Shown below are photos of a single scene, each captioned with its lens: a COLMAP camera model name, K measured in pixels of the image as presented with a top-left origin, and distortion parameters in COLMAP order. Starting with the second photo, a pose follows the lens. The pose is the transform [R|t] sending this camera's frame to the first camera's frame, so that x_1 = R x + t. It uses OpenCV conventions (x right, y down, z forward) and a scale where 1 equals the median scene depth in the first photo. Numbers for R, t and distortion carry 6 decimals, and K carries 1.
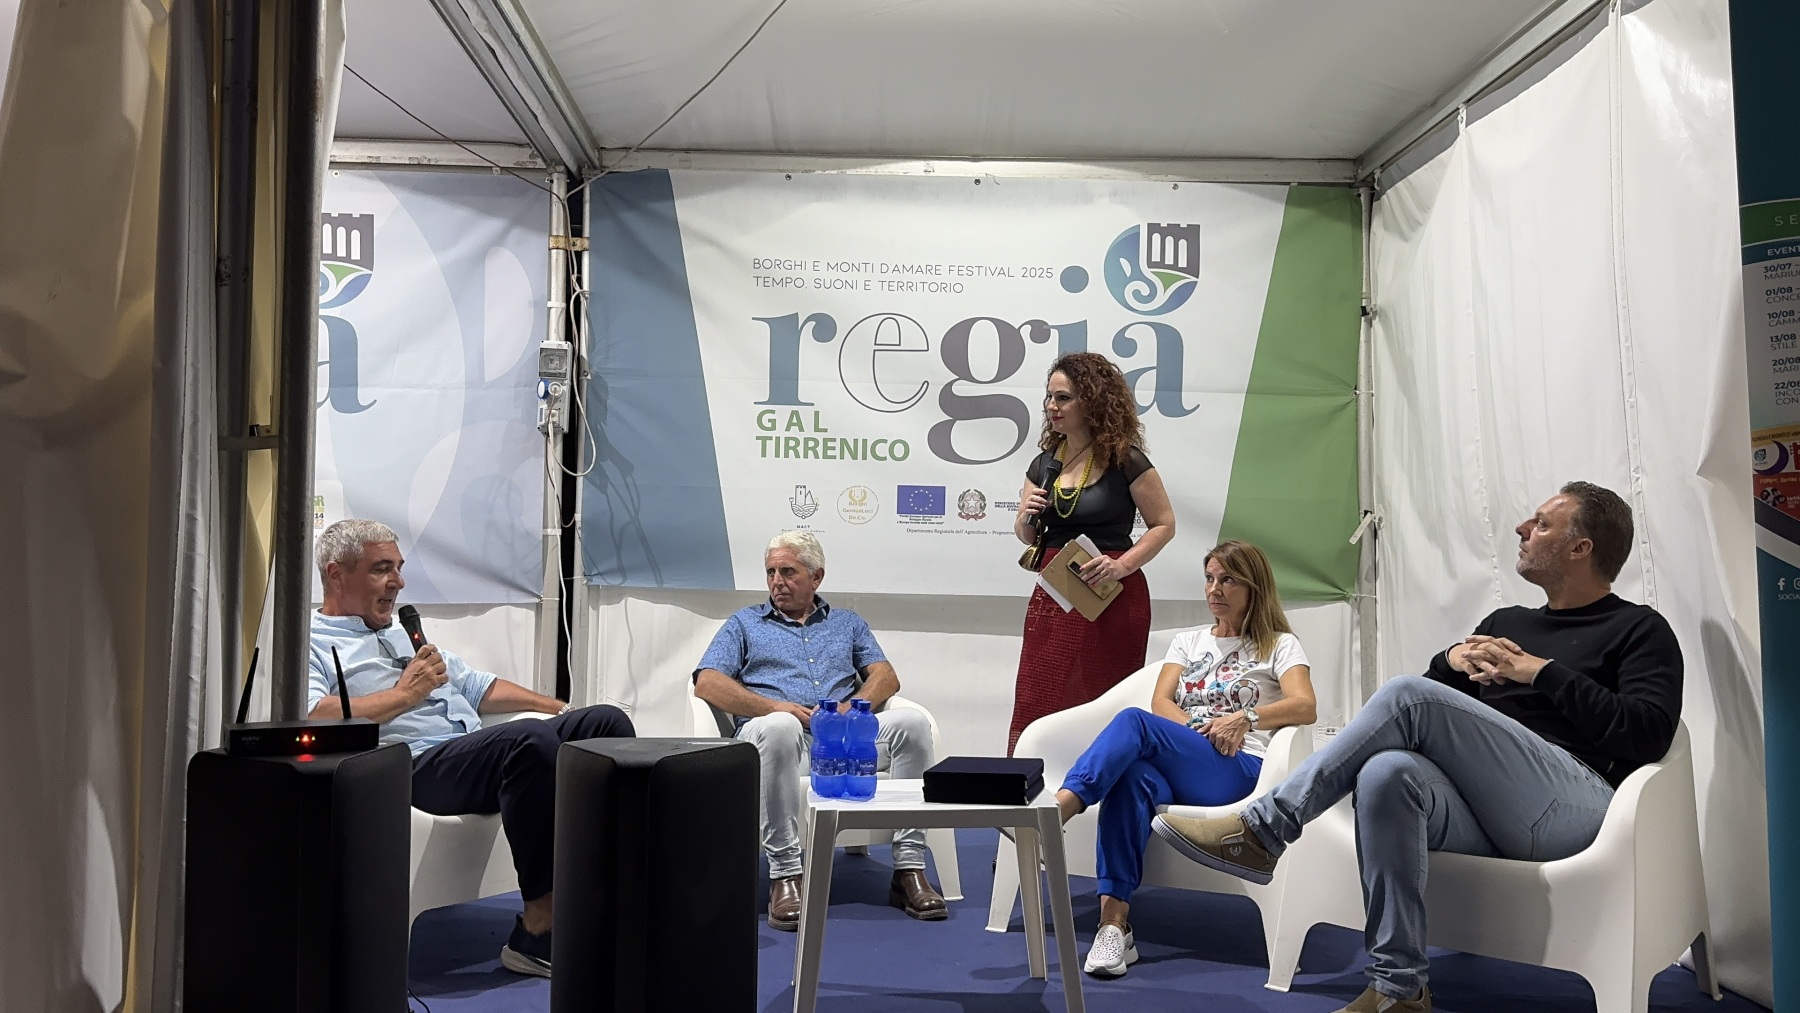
lens RADIAL K [[1482.7, 0, 902.5], [0, 1482.7, 517.3], [0, 0, 1]] dist [0.159396, -0.249255]
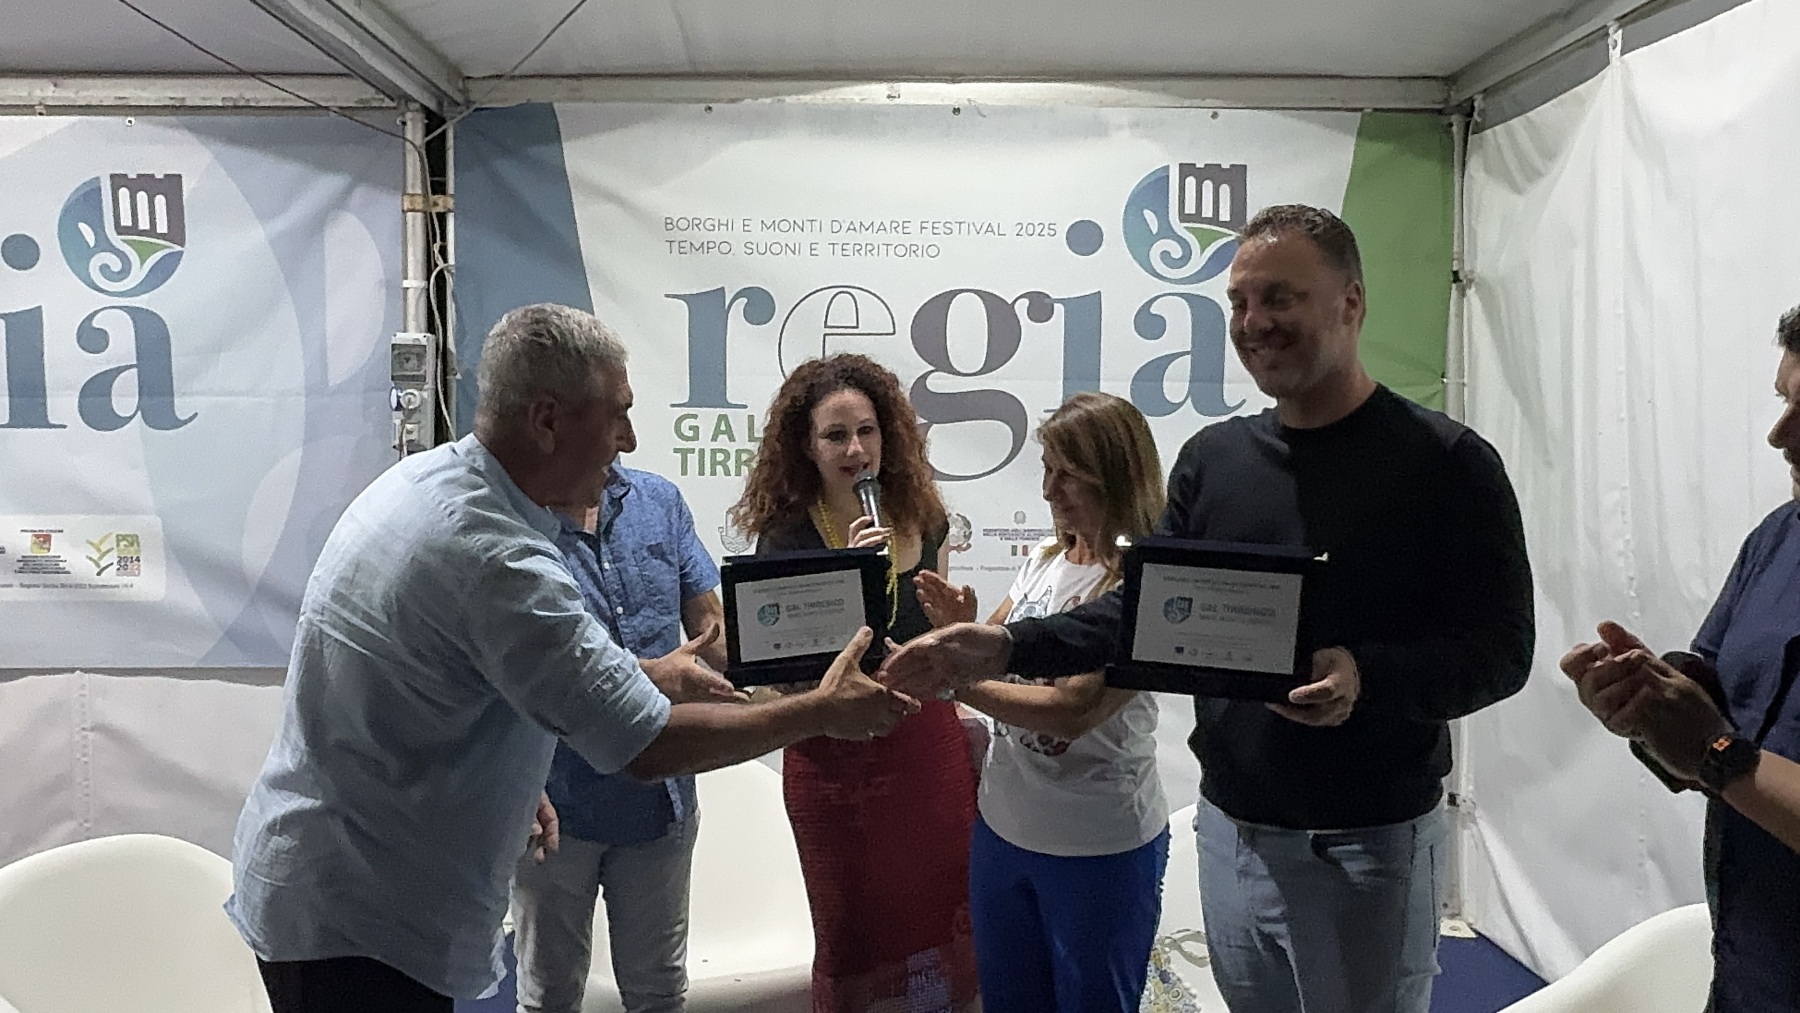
lens RADIAL K [[1490.6, 0, 898.5], [0, 1490.6, 520.8], [0, 0, 1]] dist [-0.043241, 0.054775]
pose [[0.999824, -0.010951, -0.015222, 0.029969], [0.012452, 0.994682, 0.102241, -0.094909], [0.014022, -0.102413, 0.994643, 0.225598]]
